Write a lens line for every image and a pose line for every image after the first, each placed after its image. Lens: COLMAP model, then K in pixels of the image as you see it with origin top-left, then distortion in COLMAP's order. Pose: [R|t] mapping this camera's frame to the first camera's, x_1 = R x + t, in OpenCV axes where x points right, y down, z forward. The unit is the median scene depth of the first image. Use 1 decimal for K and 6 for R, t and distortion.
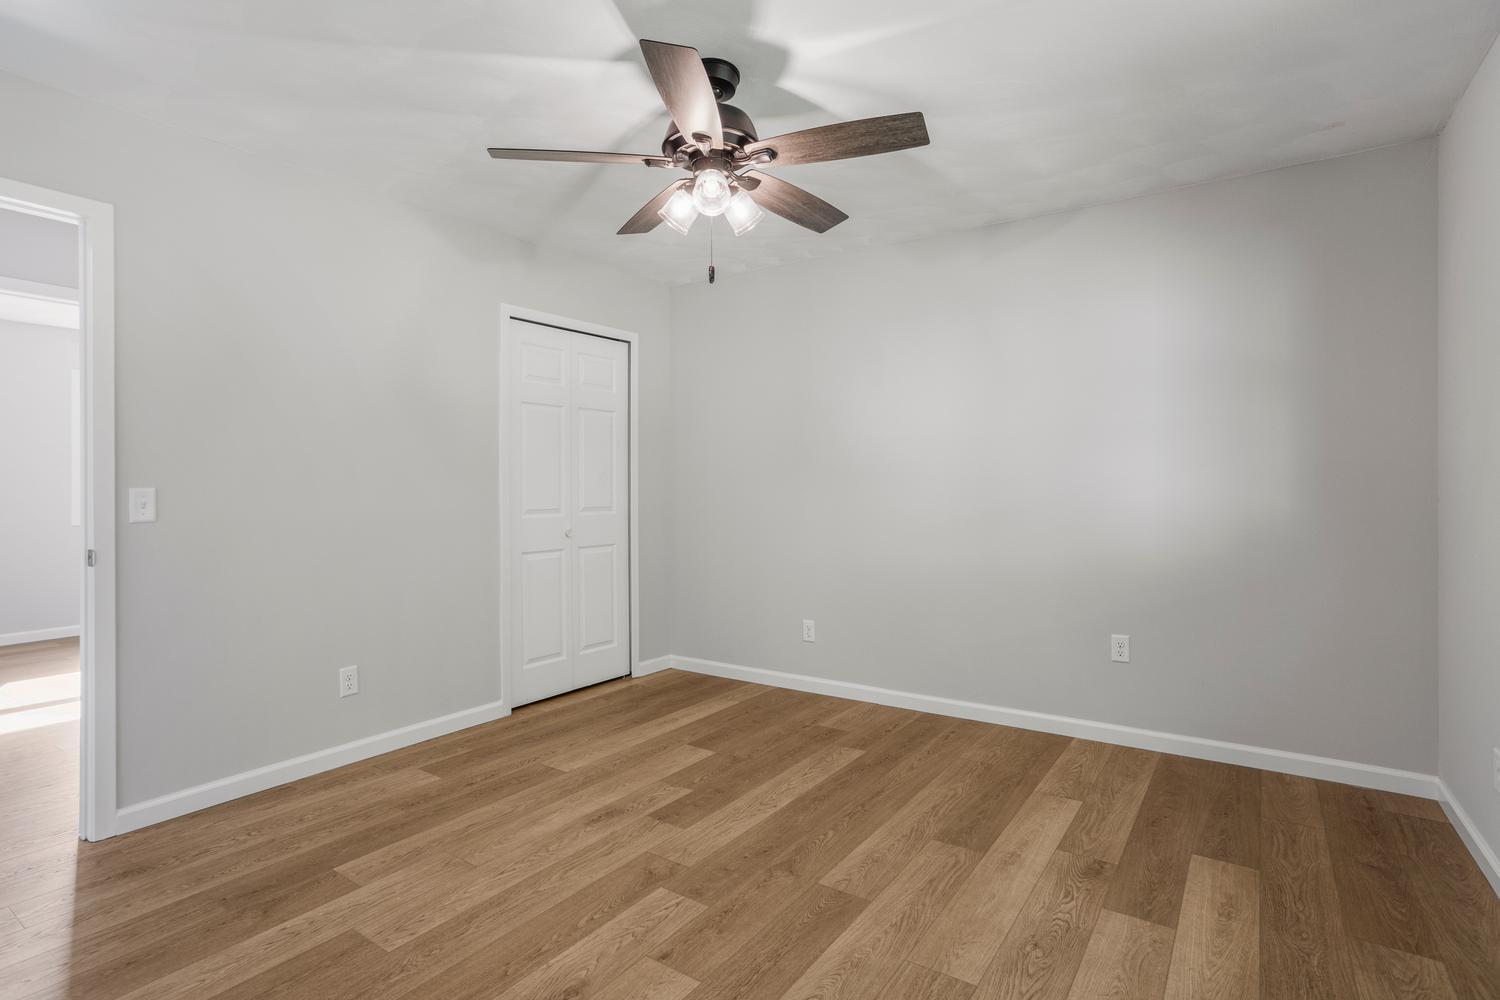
lens RADIAL K [[748.4, 0, 755.0], [0, 748.4, 491.6], [0, 0, 1]] dist [-0.039933, 0.027064]
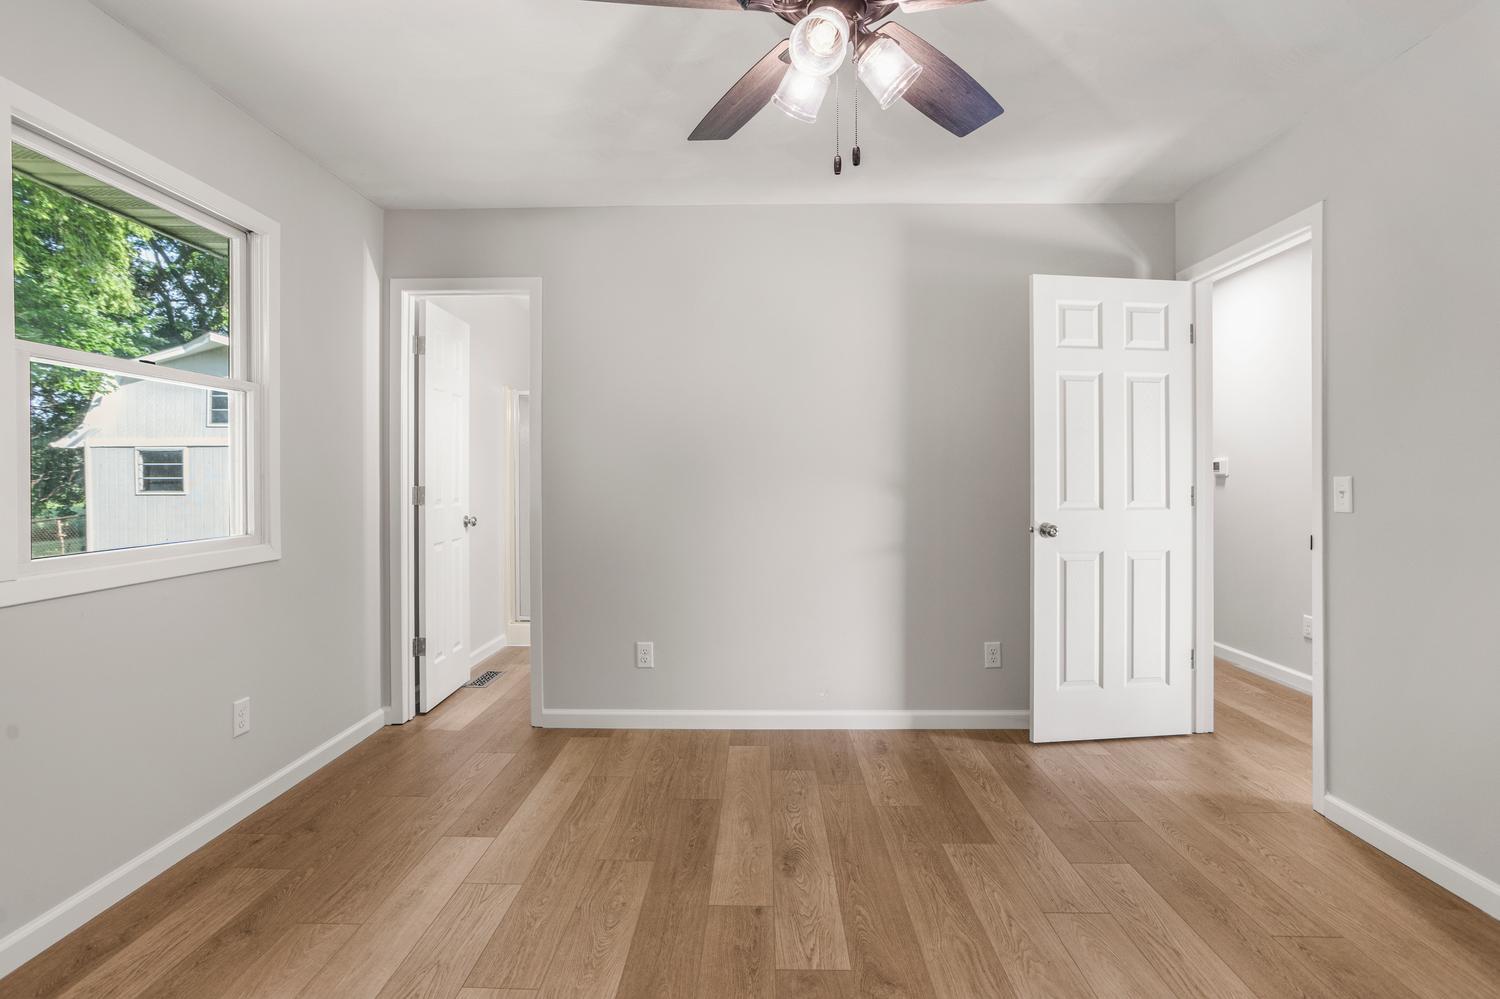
lens RADIAL K [[740.5, 0, 741.9], [0, 740.5, 474.7], [0, 0, 1]] dist [-0.044550, 0.024433]
pose [[-0.843136, 0.002508, -0.537695, 0.355432], [0.003120, 0.999995, -0.000229, -0.009775], [0.537691, -0.001871, -0.843140, 1.418885]]
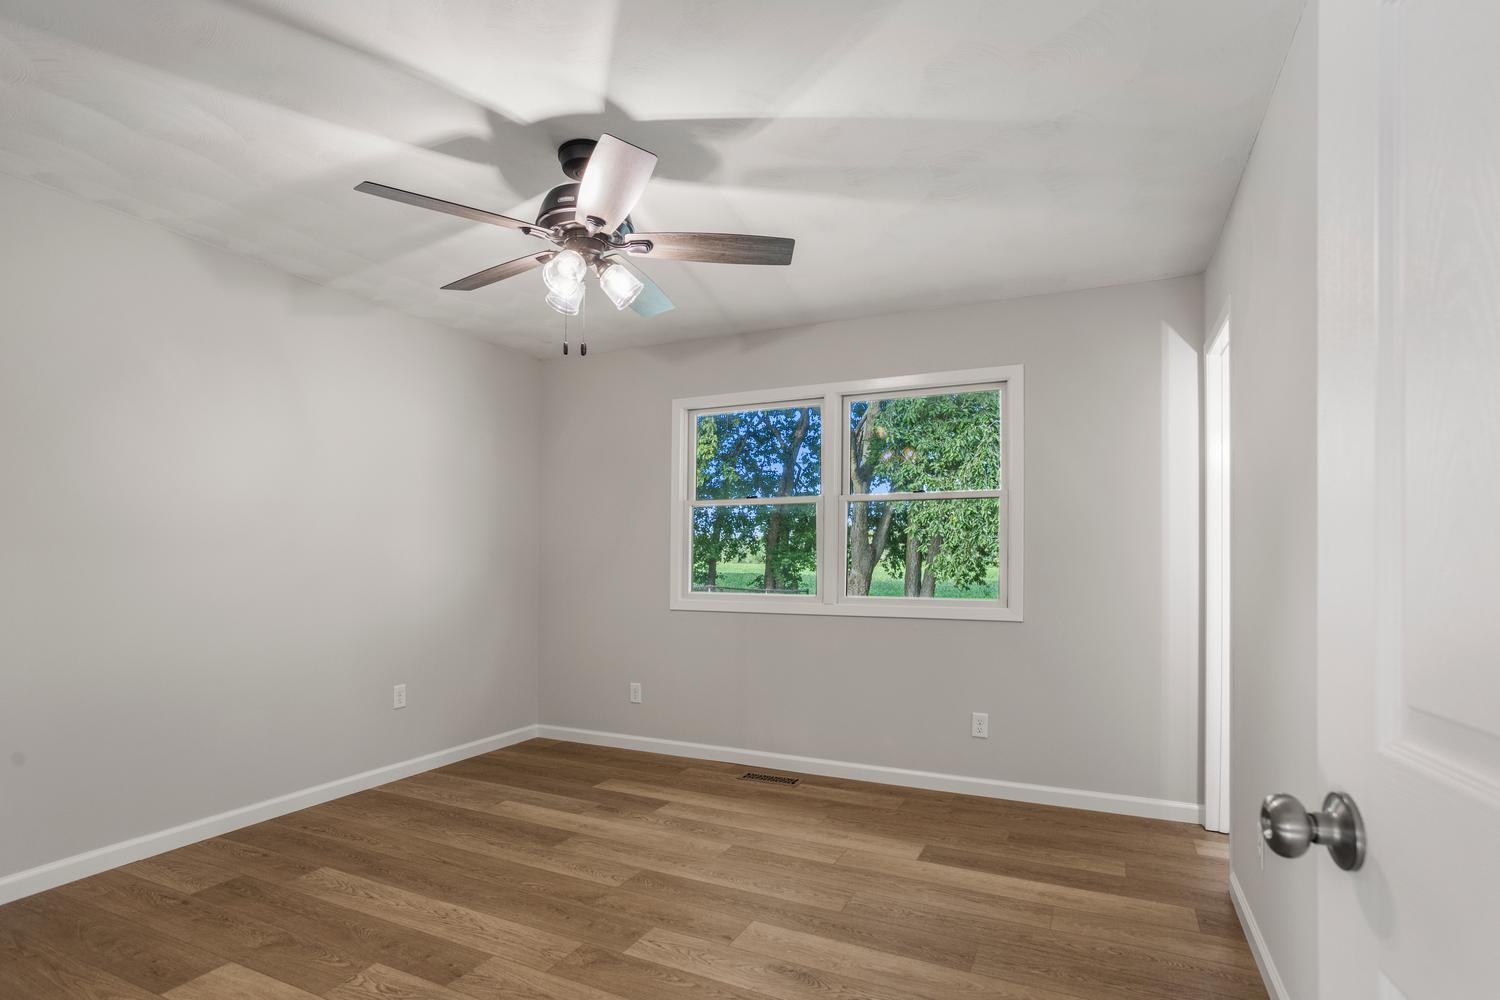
lens RADIAL K [[745.7, 0, 744.5], [0, 745.7, 553.6], [0, 0, 1]] dist [-0.042678, 0.034223]
pose [[-0.146052, 0.008698, 0.989239, -1.021510], [0.000660, 0.999962, -0.008695, -0.005975], [-0.989277, -0.000617, -0.146052, 0.864032]]
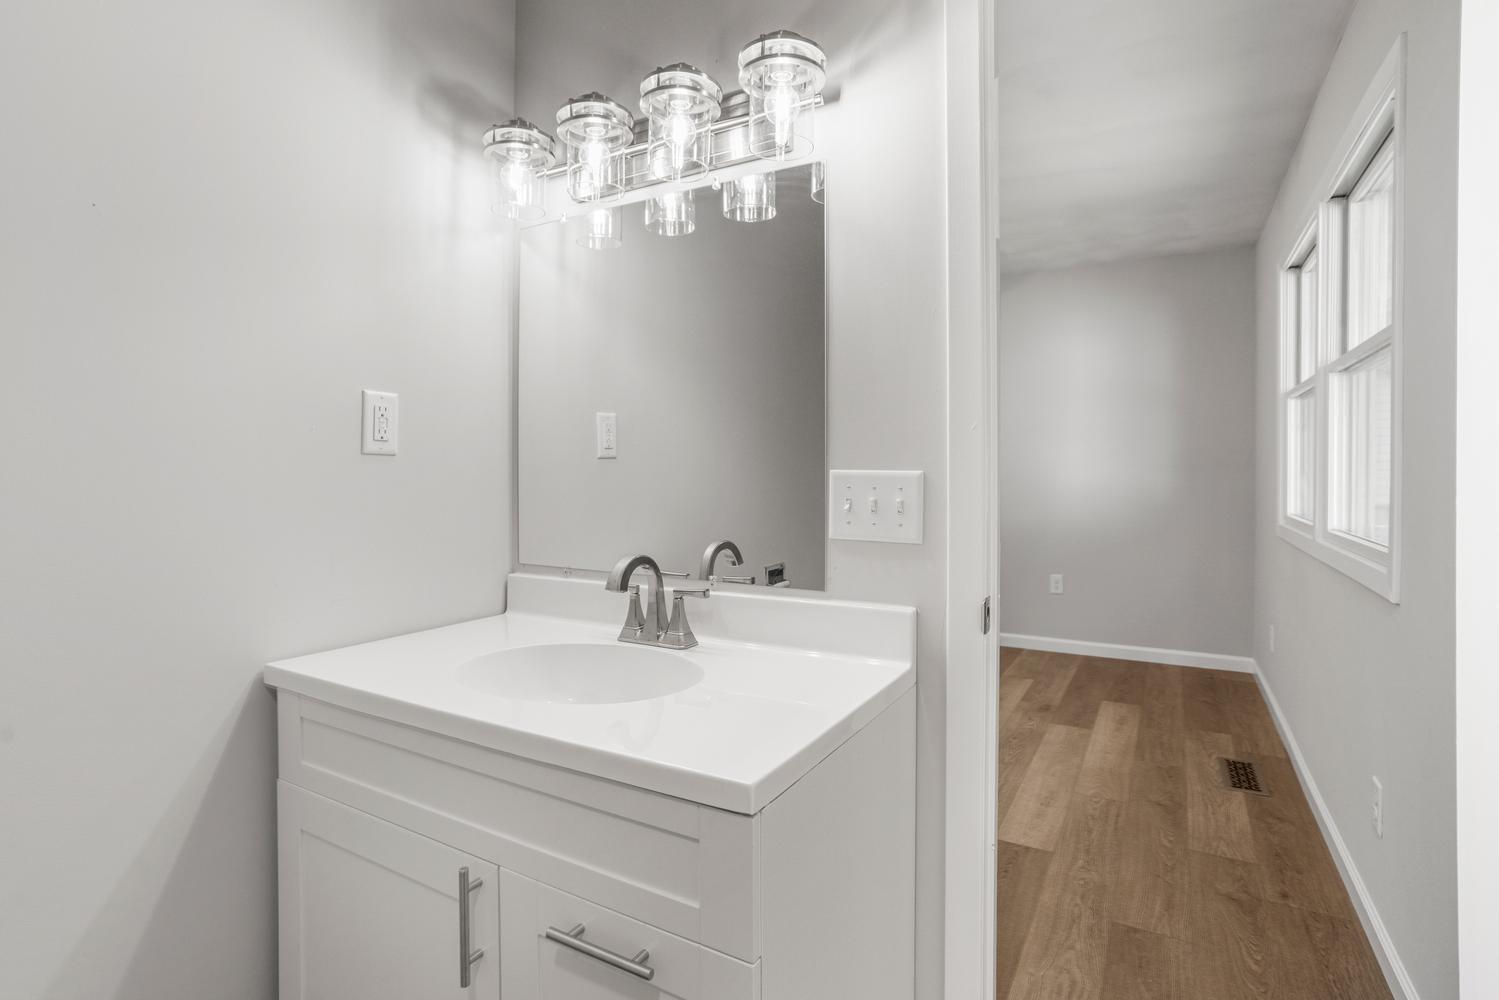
lens RADIAL K [[729.9, 0, 750.3], [0, 729.9, 490.3], [0, 0, 1]] dist [-0.053193, 0.030897]
pose [[0.997482, -0.001334, 0.070914, -0.270221], [0.000011, 0.999826, 0.018653, 0.004301], [-0.070926, -0.018605, 0.997308, -0.477714]]
